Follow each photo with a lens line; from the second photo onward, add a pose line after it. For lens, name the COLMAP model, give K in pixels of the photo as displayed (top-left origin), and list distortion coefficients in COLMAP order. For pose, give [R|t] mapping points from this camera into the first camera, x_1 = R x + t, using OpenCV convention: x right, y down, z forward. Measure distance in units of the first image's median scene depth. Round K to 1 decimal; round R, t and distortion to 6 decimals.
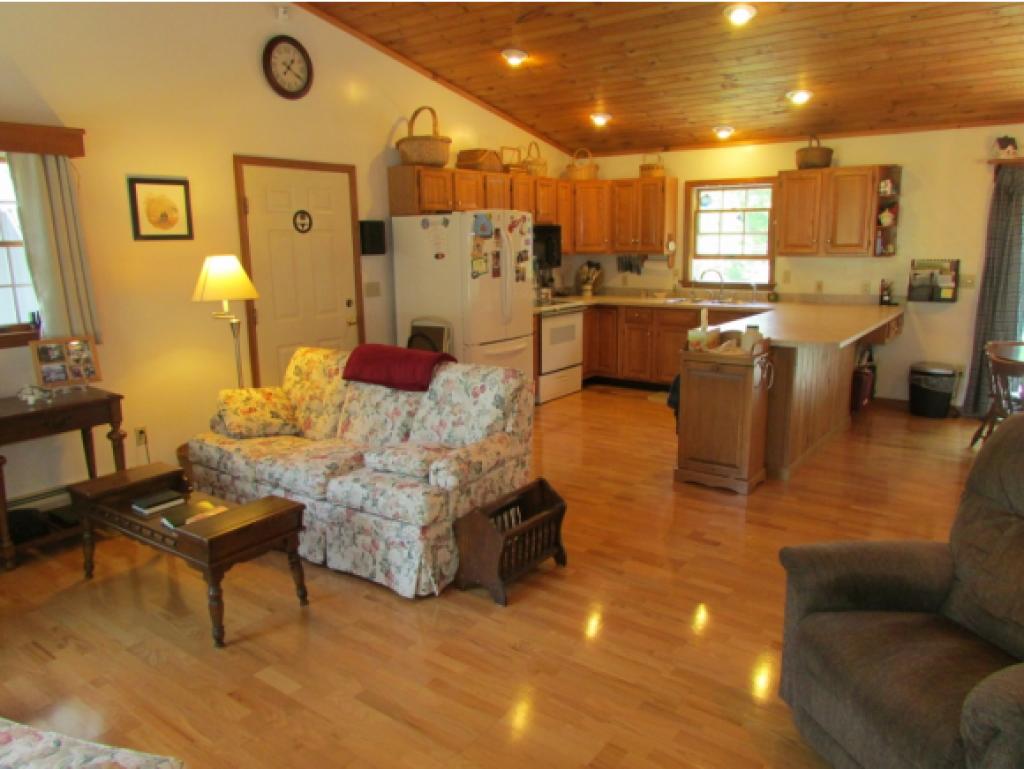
lens RADIAL K [[729.9, 0, 511.3], [0, 729.9, 389.6], [0, 0, 1]] dist [-0.027054, 0.006873]
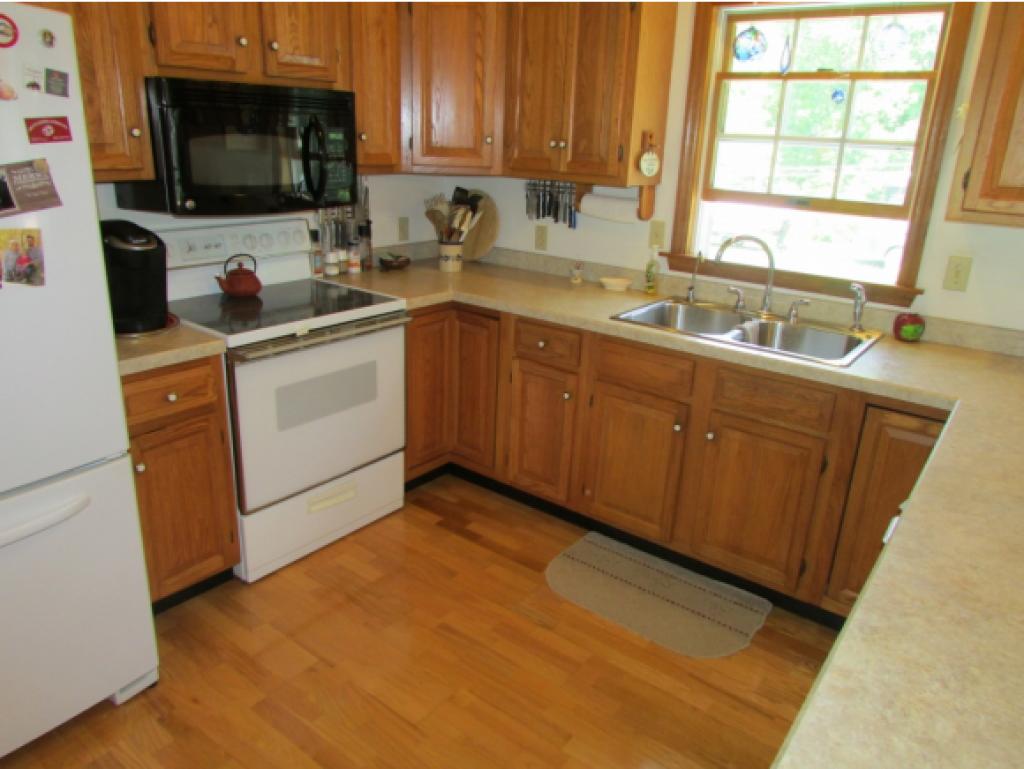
lens RADIAL K [[729.9, 0, 511.0], [0, 729.9, 386.0], [0, 0, 1]] dist [-0.027054, 0.006873]
pose [[0.998358, 0.057244, -0.001965, 0.179465], [-0.056514, 0.990051, 0.128863, -0.146181], [0.009323, -0.128541, 0.991660, 0.696527]]
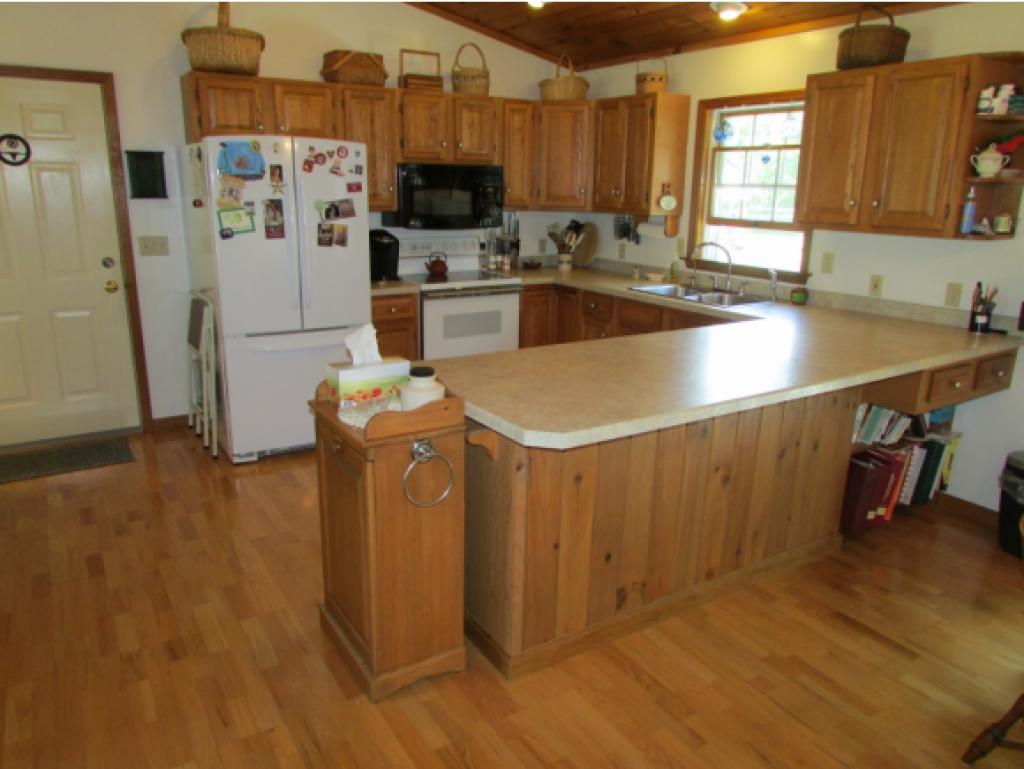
lens RADIAL K [[729.9, 0, 509.3], [0, 729.9, 387.7], [0, 0, 1]] dist [-0.027054, 0.006873]
pose [[0.933015, 0.125404, -0.337278, 0.380150], [-0.102872, 0.991146, 0.083943, -0.085673], [0.344819, -0.043623, 0.937655, 0.391310]]
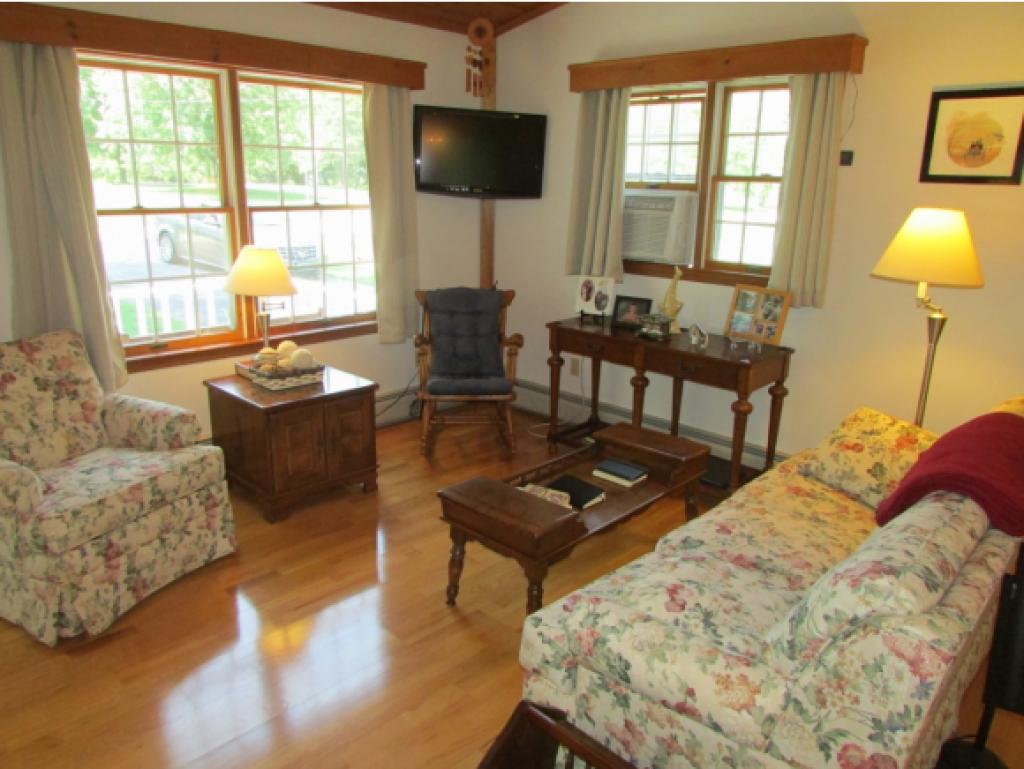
lens RADIAL K [[729.9, 0, 512.6], [0, 729.9, 390.8], [0, 0, 1]] dist [-0.027054, 0.006873]
pose [[-0.131191, 0.287303, -0.948813, 0.186741], [-0.226738, 0.923020, 0.310844, -0.098373], [0.965080, 0.255912, -0.055949, 0.474265]]
